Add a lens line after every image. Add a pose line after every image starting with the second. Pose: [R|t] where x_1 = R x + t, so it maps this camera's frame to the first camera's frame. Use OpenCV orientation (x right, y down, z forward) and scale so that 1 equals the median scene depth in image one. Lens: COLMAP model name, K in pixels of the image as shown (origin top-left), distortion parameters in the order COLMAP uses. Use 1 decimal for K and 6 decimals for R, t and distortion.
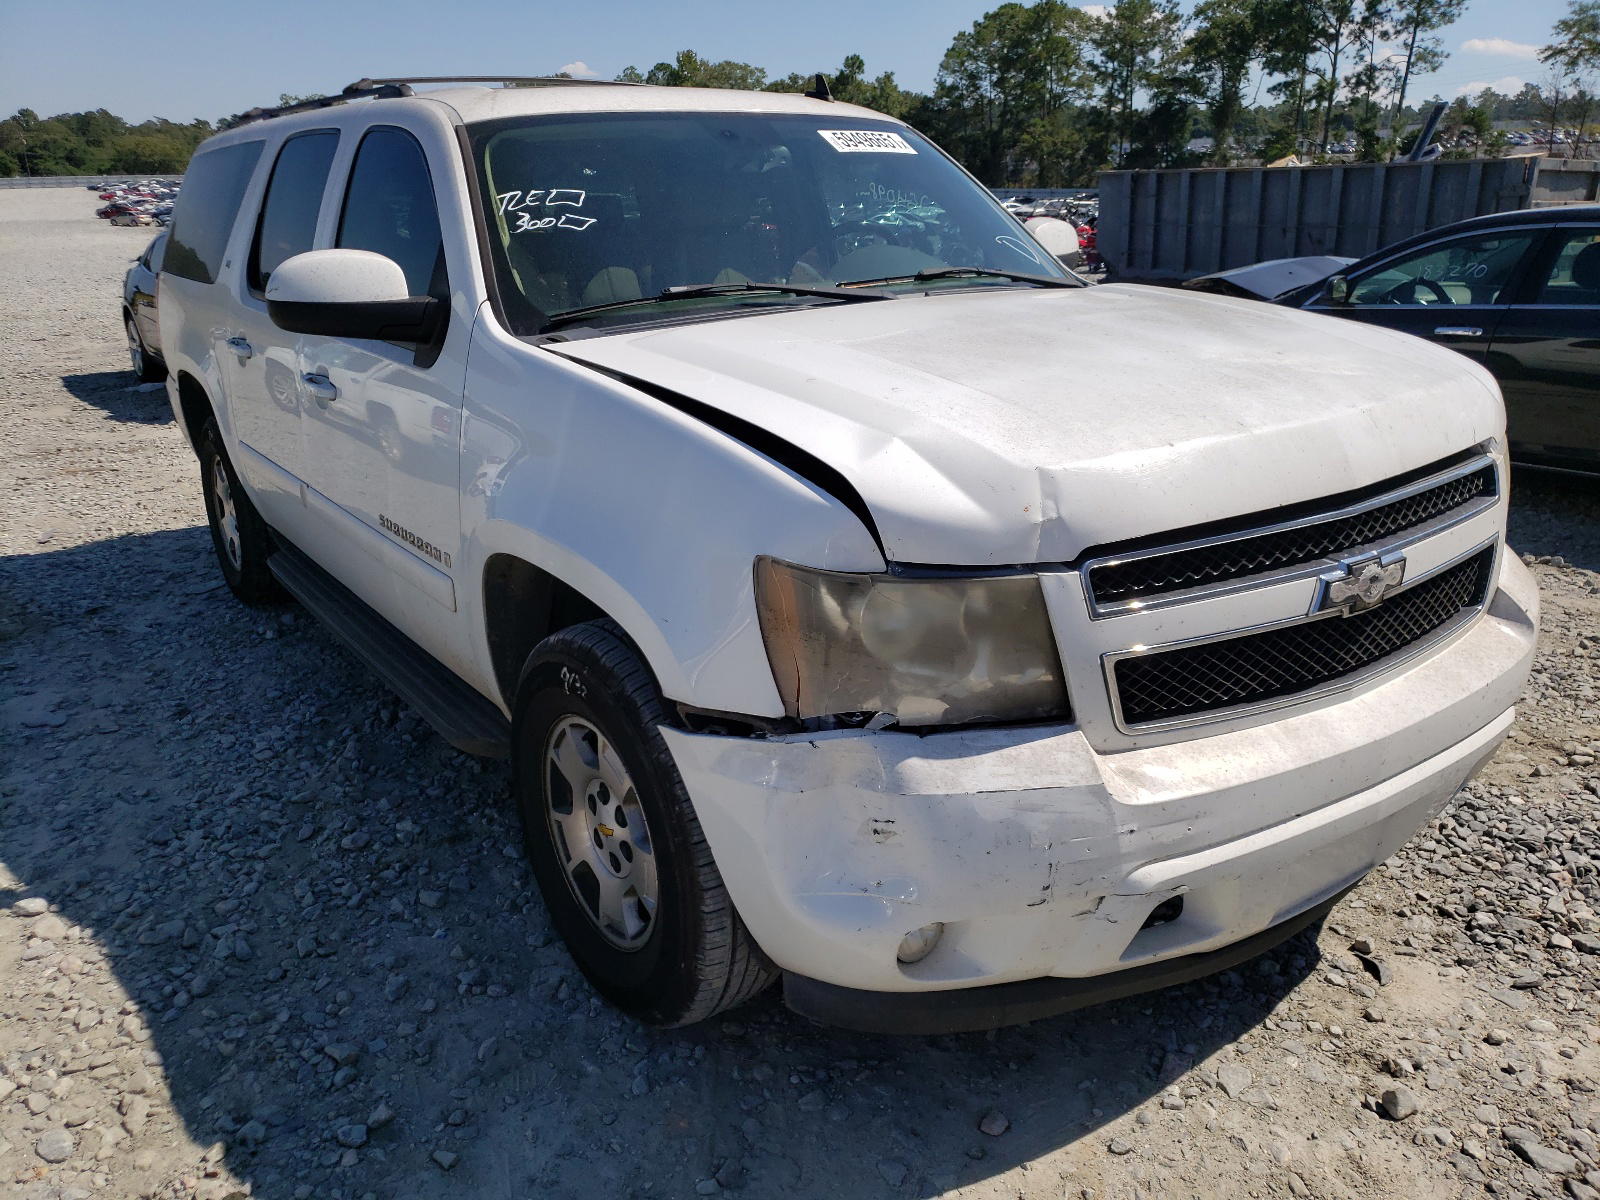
lens RADIAL K [[1320.9, 0, 802.6], [0, 1320.9, 597.0], [0, 0, 1]] dist [0.016215, -0.017942]
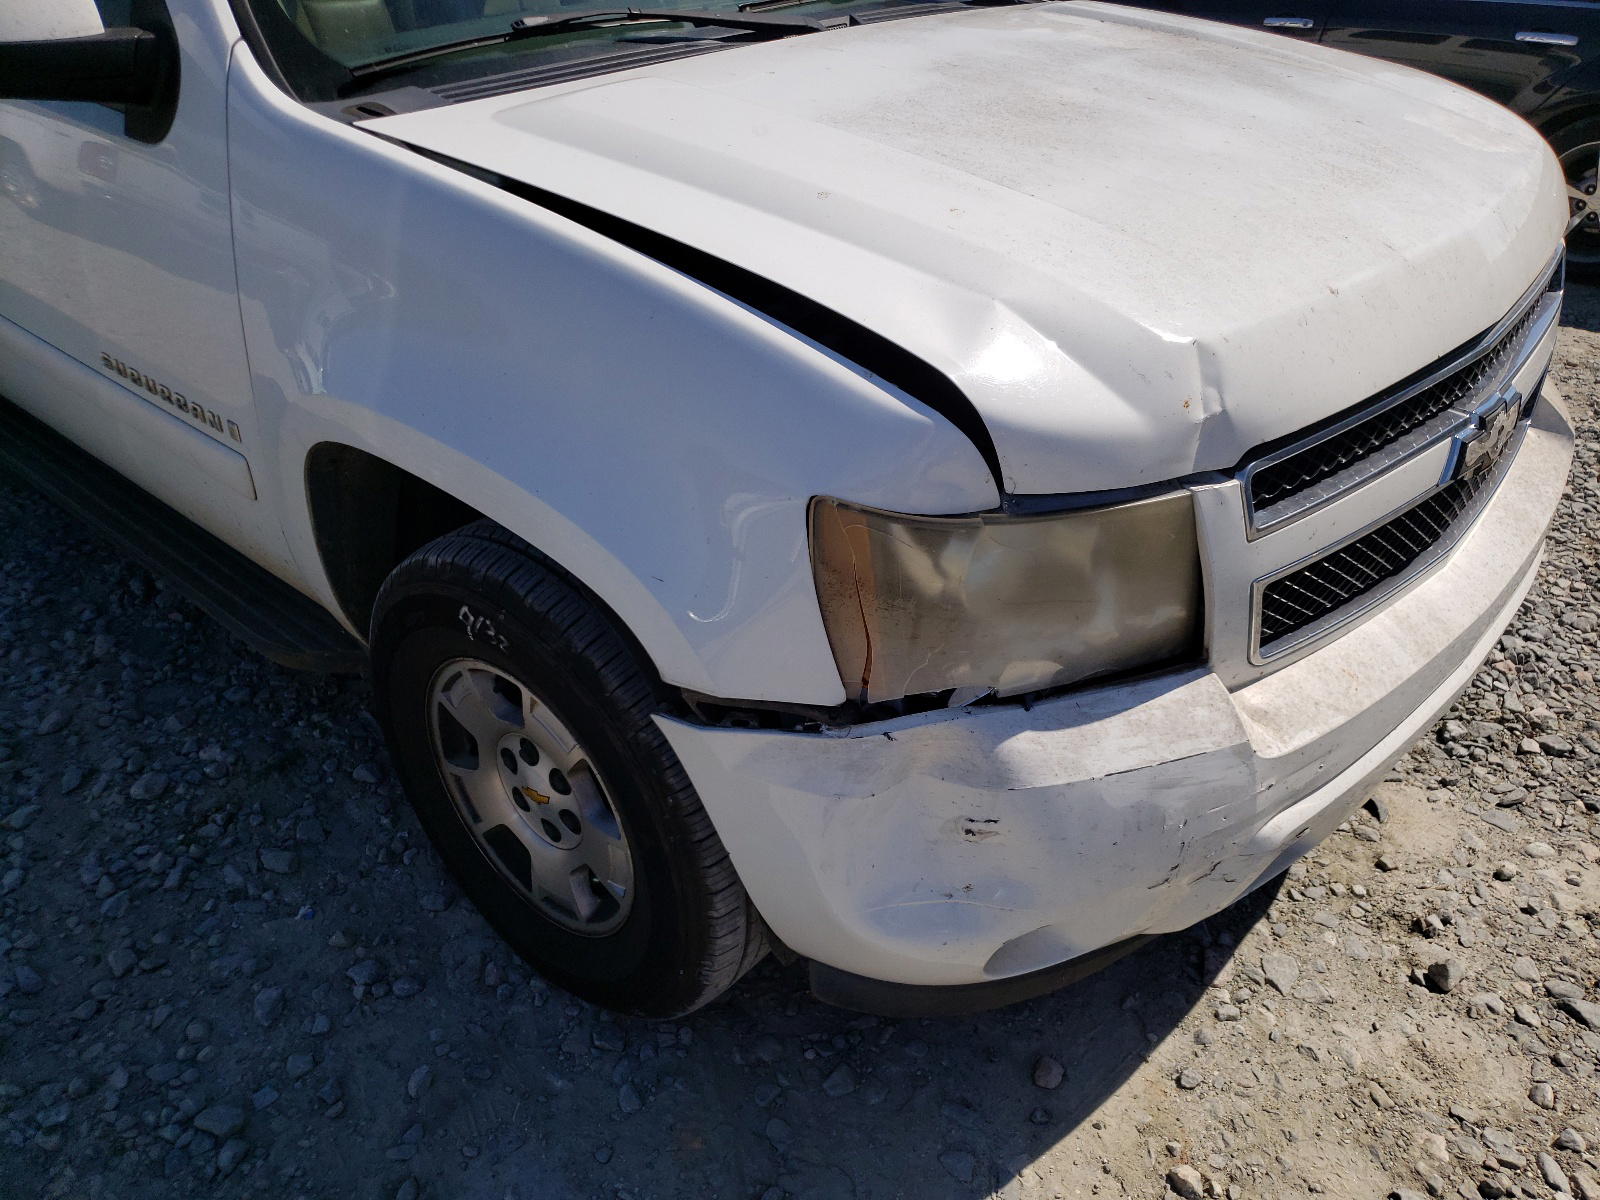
lens RADIAL K [[1259.7, 0, 806.4], [0, 1259.7, 599.8], [0, 0, 1]] dist [-0.008594, 0.045255]
pose [[0.968341, -0.106690, 0.225684, -0.160277], [0.044742, 0.963605, 0.263560, -0.127190], [-0.245589, -0.245119, 0.937871, 0.323268]]
